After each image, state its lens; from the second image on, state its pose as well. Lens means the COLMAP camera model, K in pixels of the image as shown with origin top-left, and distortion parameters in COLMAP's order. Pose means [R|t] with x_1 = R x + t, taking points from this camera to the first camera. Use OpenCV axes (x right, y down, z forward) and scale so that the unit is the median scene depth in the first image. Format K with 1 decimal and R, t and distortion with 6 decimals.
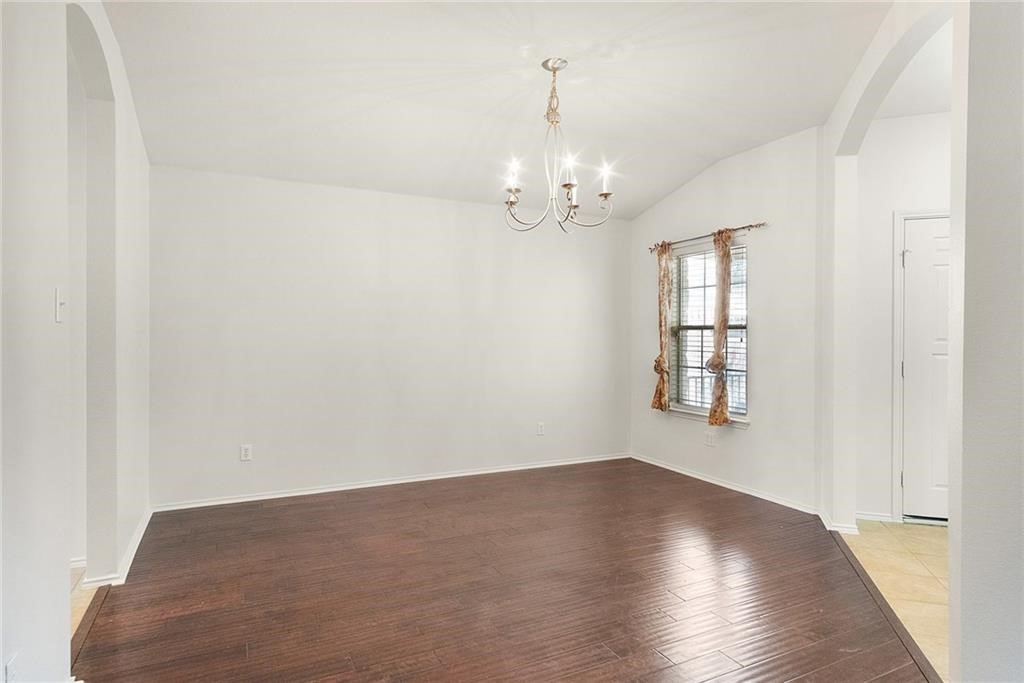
lens RADIAL K [[562.1, 0, 516.5], [0, 562.1, 338.3], [0, 0, 1]] dist [0.001848, 0.000211]
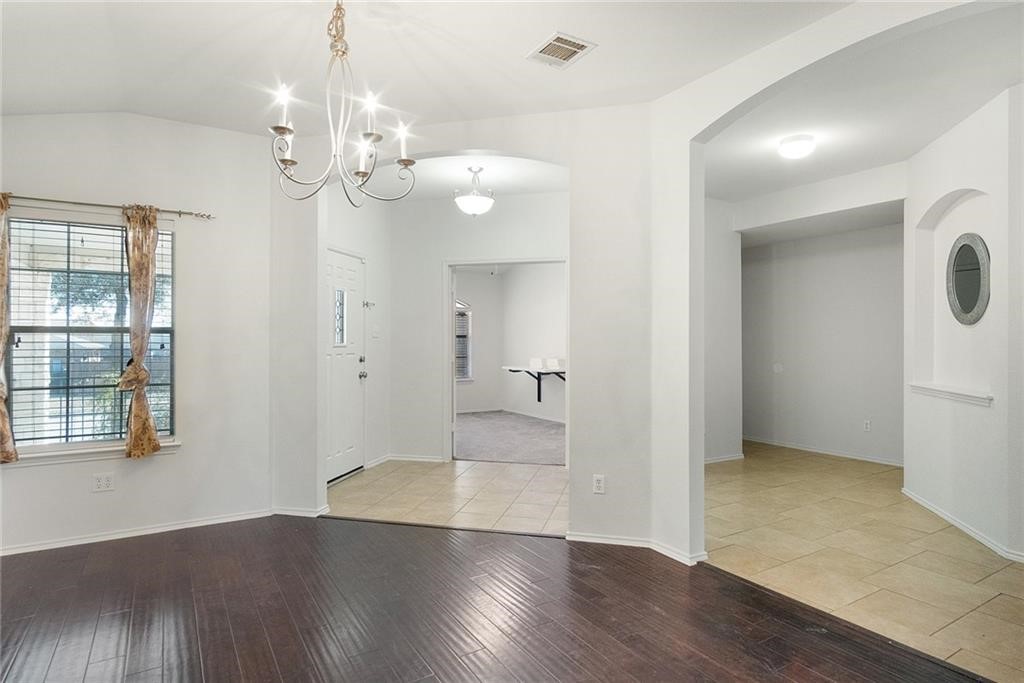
lens RADIAL K [[562.1, 0, 516.5], [0, 562.1, 338.3], [0, 0, 1]] dist [0.001848, 0.000211]
pose [[-0.070670, 0.006151, 0.997481, -0.576515], [0.007086, 0.999959, -0.005665, -0.000357], [-0.997475, 0.006668, -0.070711, 0.681136]]
